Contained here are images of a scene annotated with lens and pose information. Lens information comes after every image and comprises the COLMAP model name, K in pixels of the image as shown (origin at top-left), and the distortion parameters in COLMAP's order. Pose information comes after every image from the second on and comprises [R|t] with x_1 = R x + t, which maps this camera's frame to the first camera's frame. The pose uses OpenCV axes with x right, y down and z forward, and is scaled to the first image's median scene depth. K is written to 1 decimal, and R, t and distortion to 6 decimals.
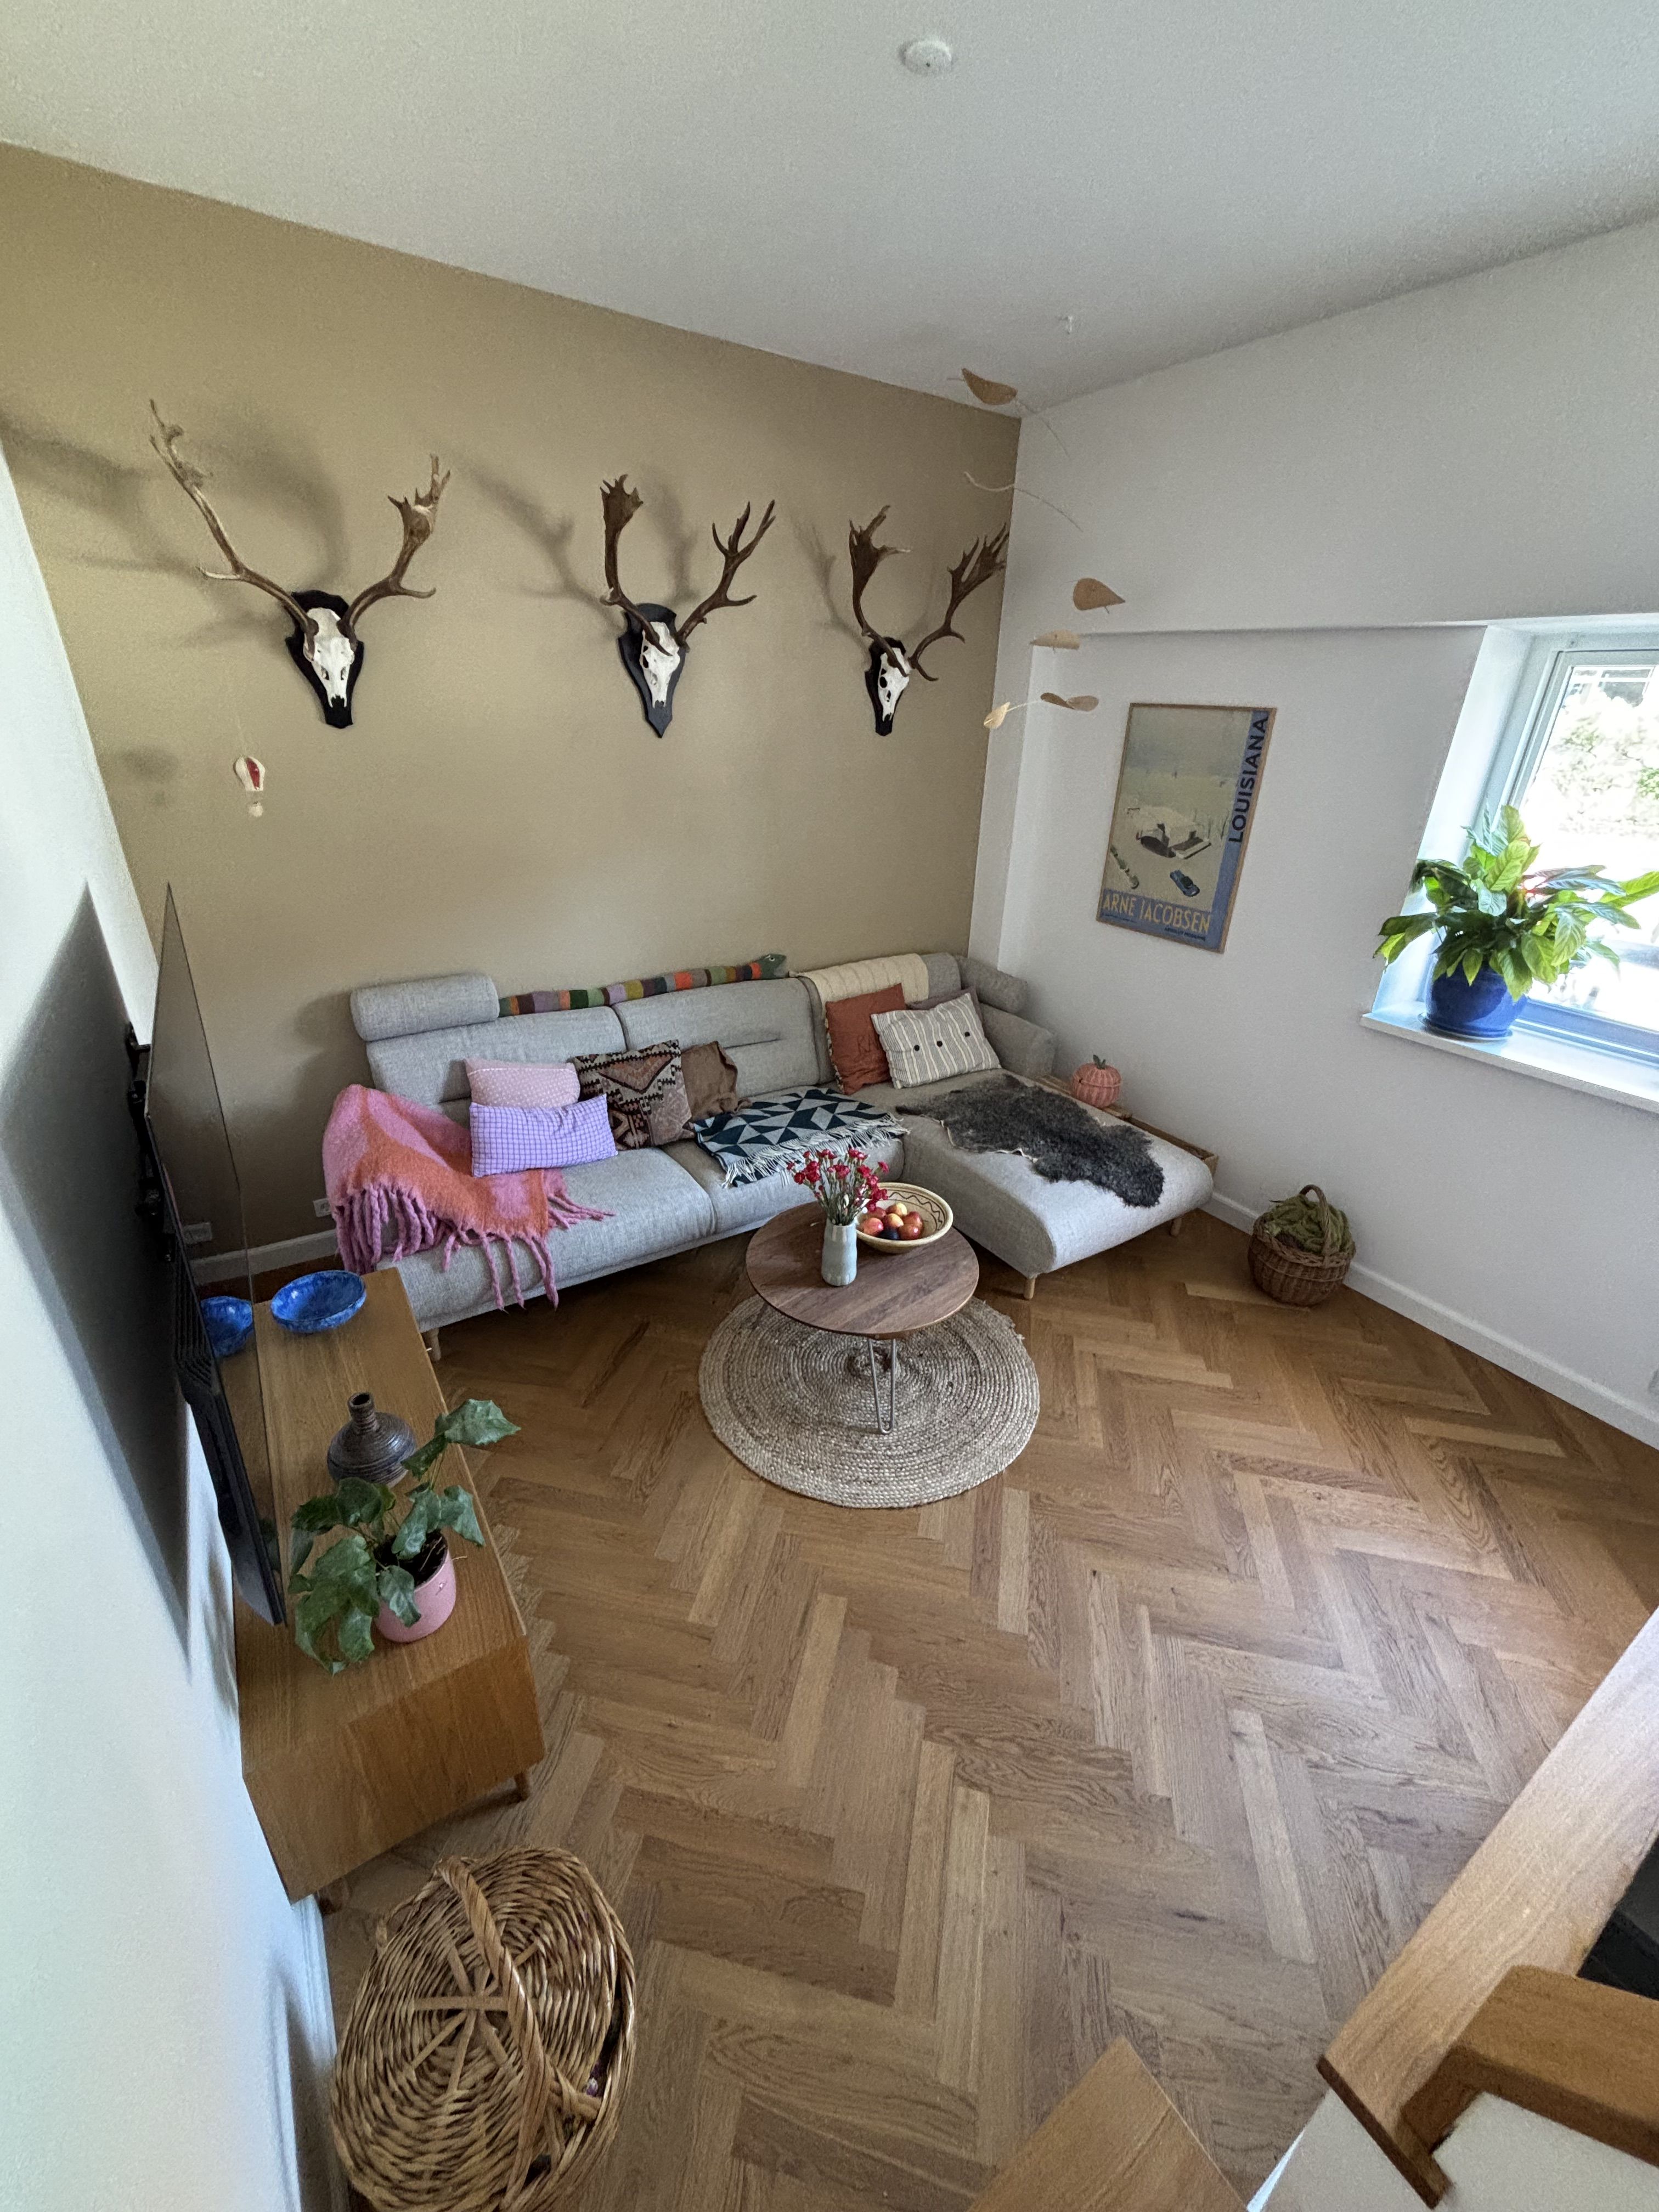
lens RADIAL K [[902.6, 0, 832.2], [0, 902.6, 1095.5], [0, 0, 1]] dist [0.011206, 0.000378]
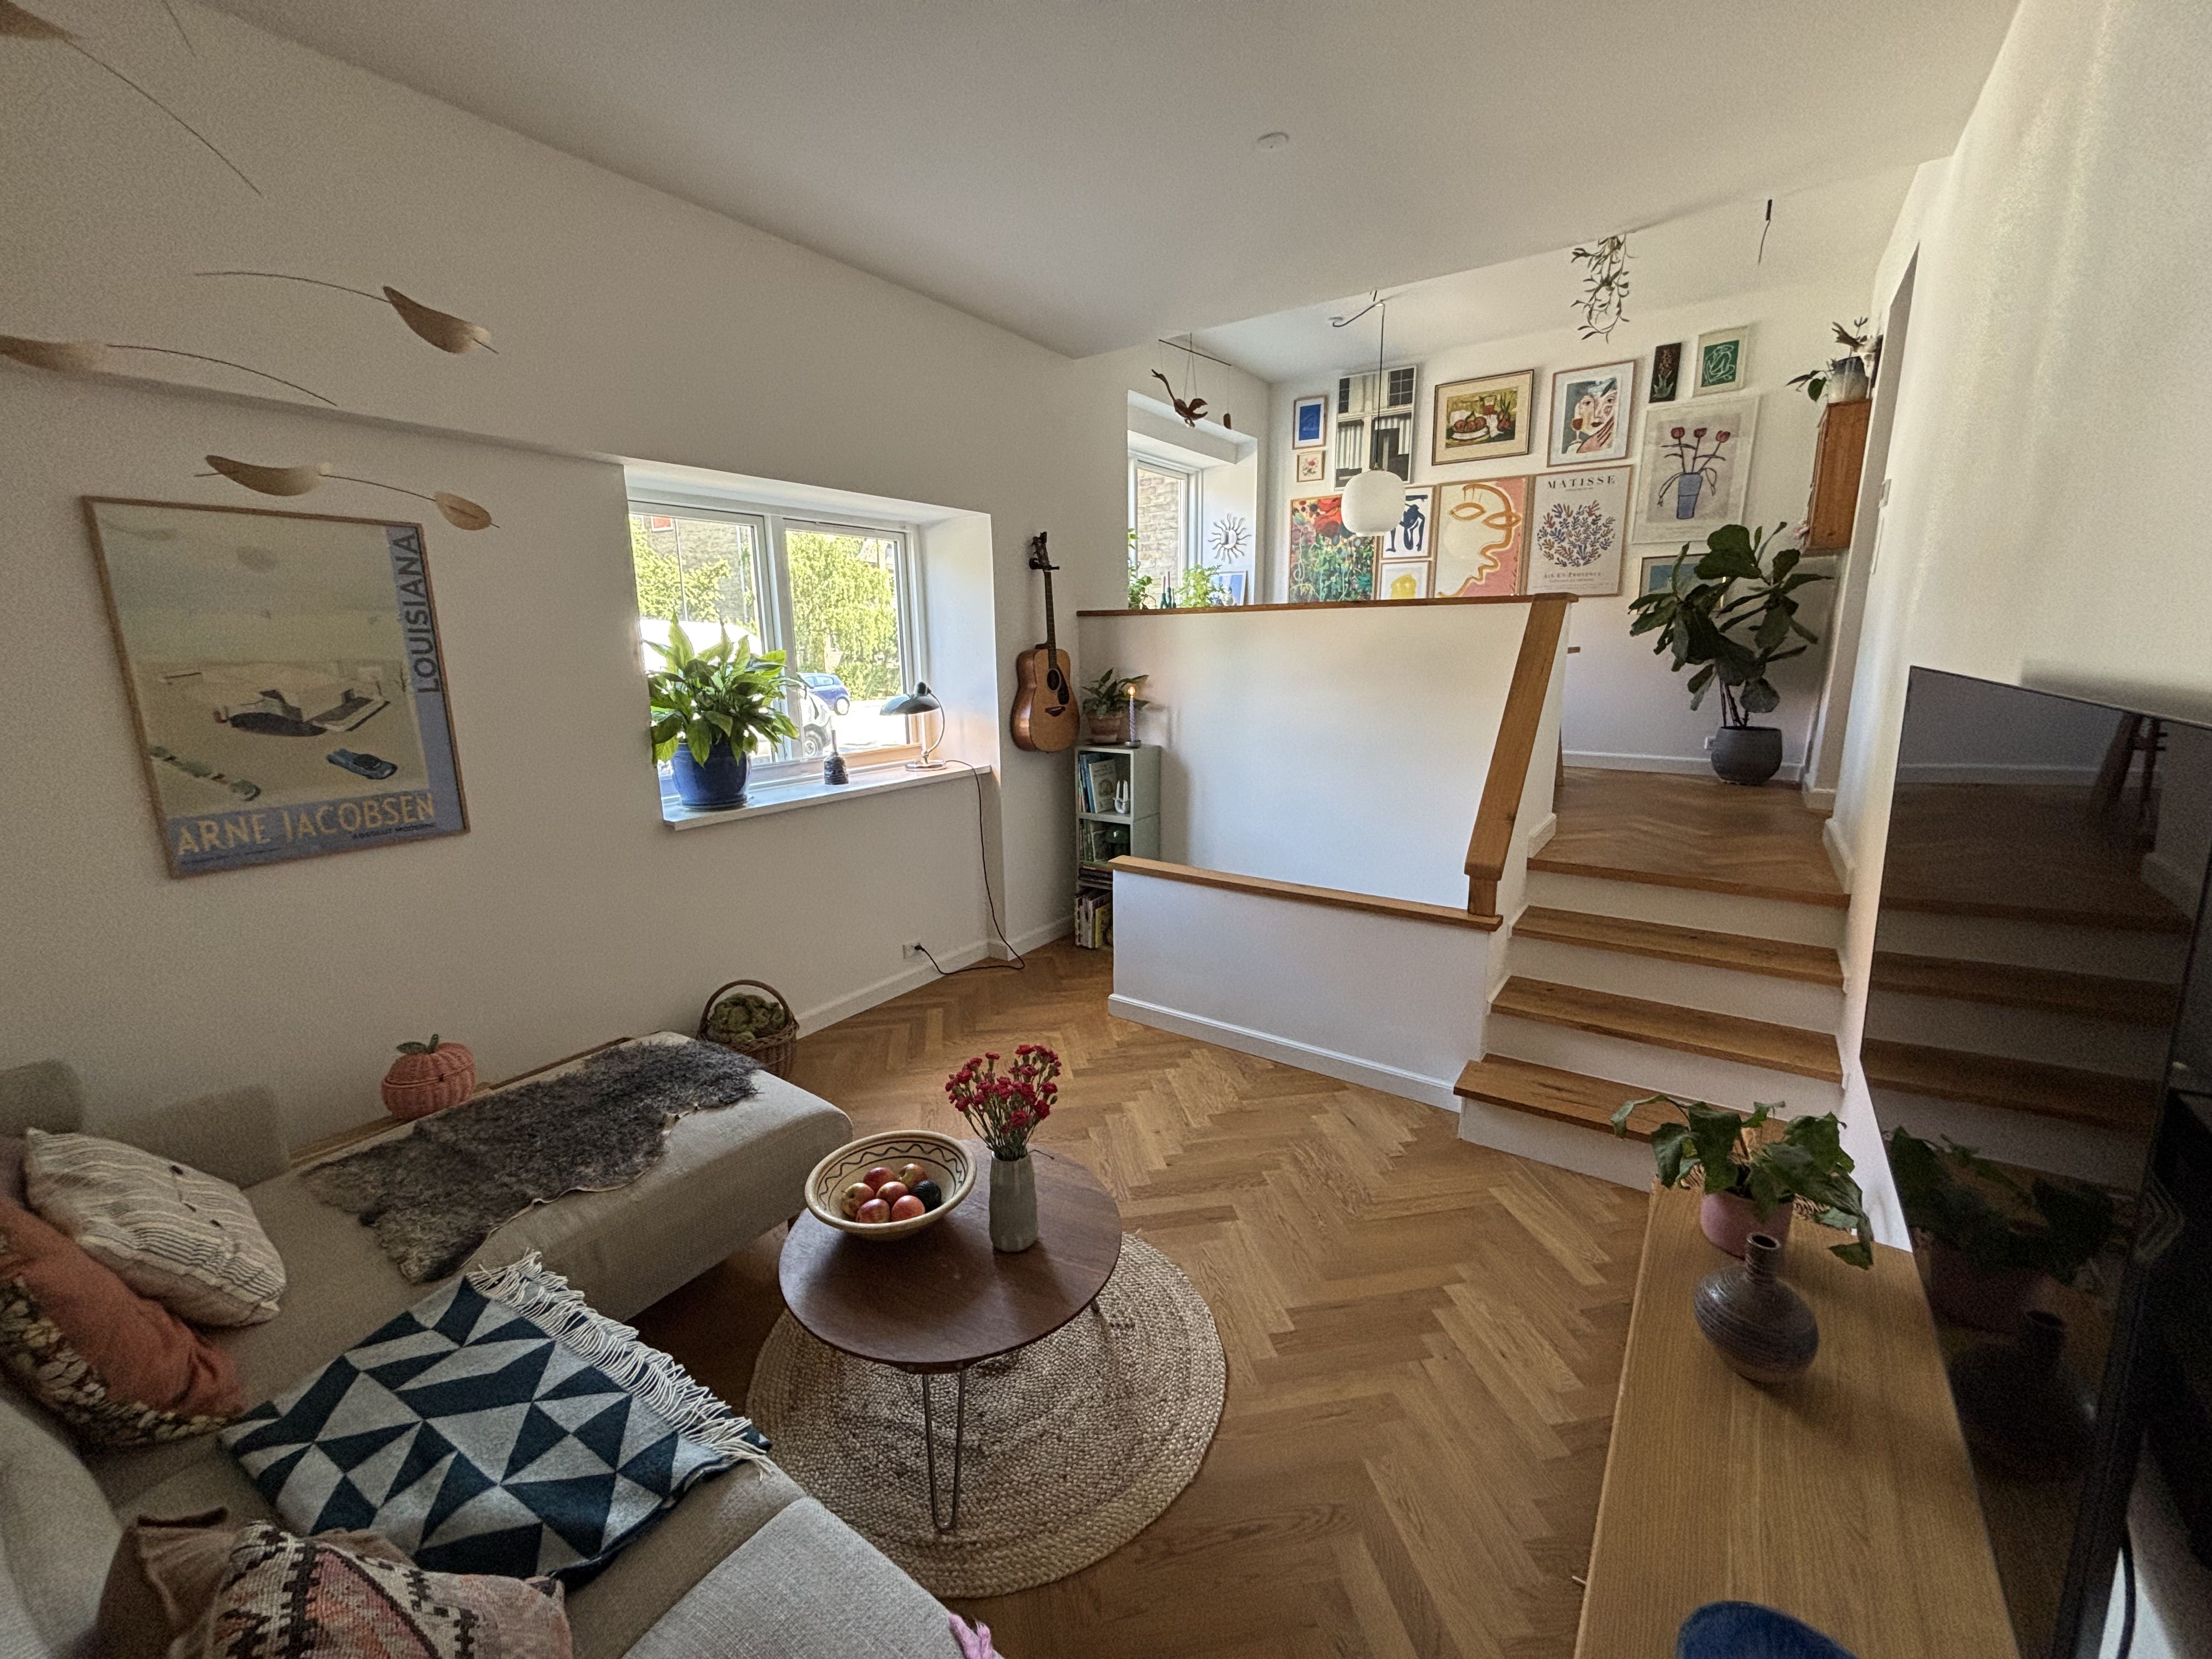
lens RADIAL K [[902.6, 0, 1089.2], [0, 902.6, 829.3], [0, 0, 1]] dist [0.011206, 0.000378]
pose [[-0.361072, -0.220808, 0.906019, -0.452800], [0.378200, 0.853402, 0.358707, -0.236849], [-0.852404, 0.472175, -0.224630, 0.725044]]
